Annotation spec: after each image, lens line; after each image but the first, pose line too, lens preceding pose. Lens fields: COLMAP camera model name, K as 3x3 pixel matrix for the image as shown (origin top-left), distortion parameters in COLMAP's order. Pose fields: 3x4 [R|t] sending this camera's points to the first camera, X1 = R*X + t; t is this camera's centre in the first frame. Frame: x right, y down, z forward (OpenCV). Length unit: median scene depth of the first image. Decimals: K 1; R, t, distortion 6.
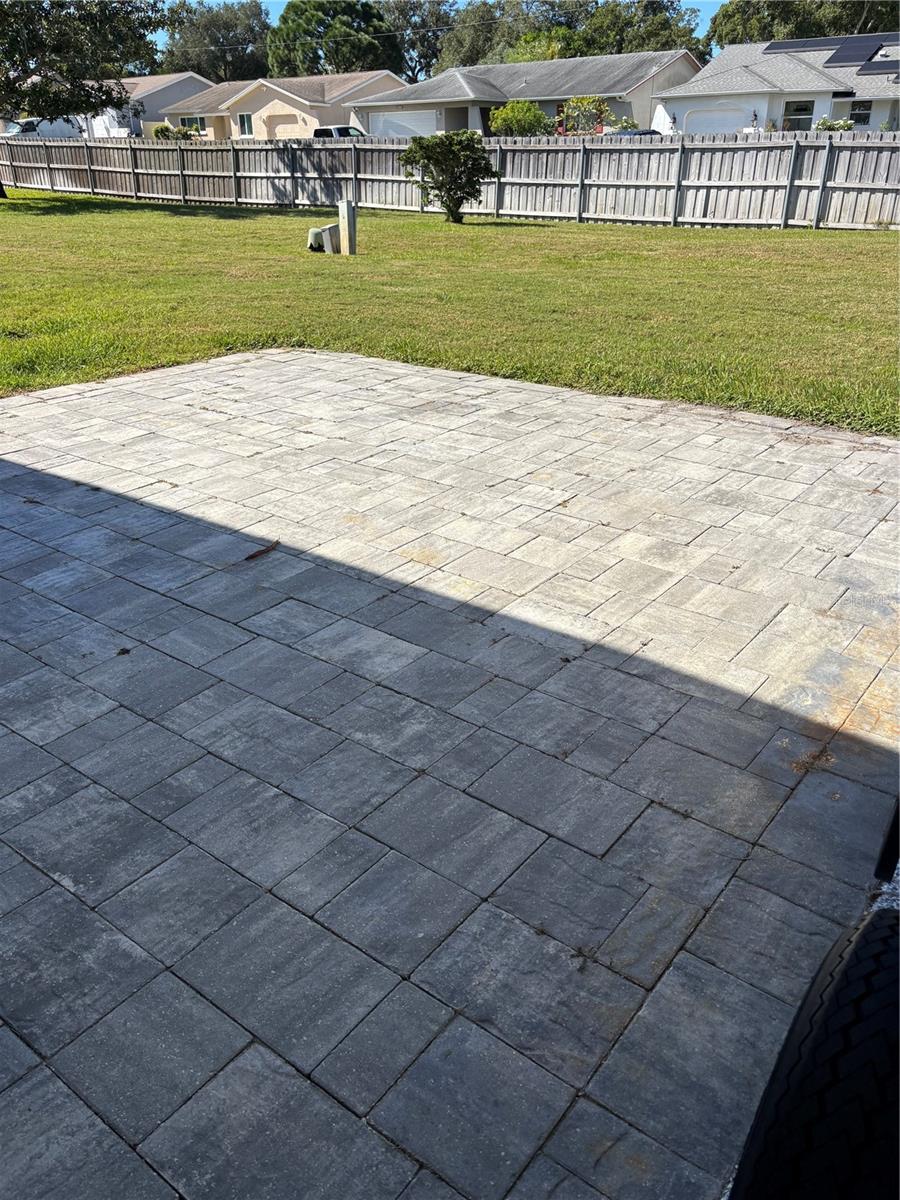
lens RADIAL K [[903.5, 0, 447.3], [0, 903.5, 609.9], [0, 0, 1]] dist [0.047037, -0.057845]
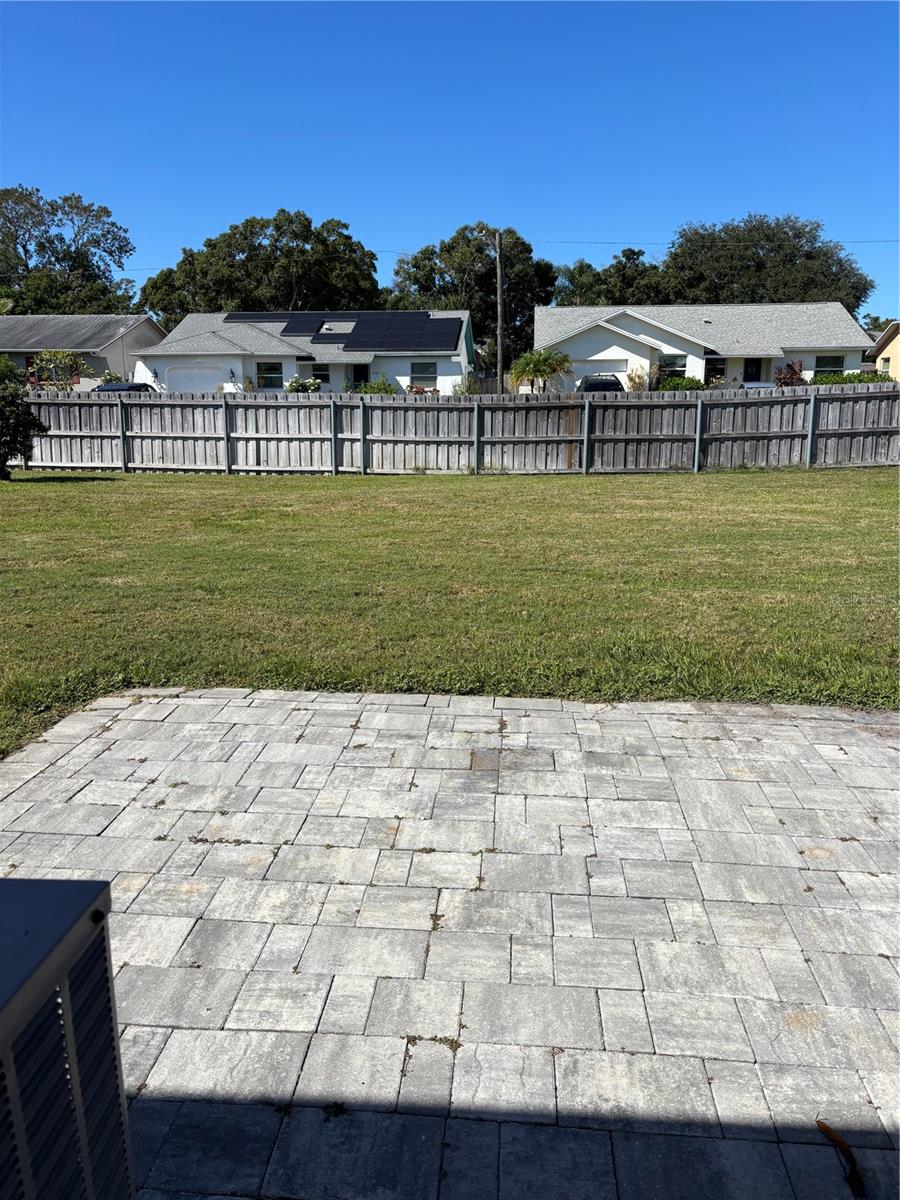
lens RADIAL K [[903.5, 0, 455.8], [0, 903.5, 594.1], [0, 0, 1]] dist [0.047037, -0.057845]
pose [[0.847555, -0.100620, 0.521082, -0.082577], [0.228565, 0.955342, -0.187293, -0.043397], [-0.478966, 0.277843, 0.832704, 0.066406]]
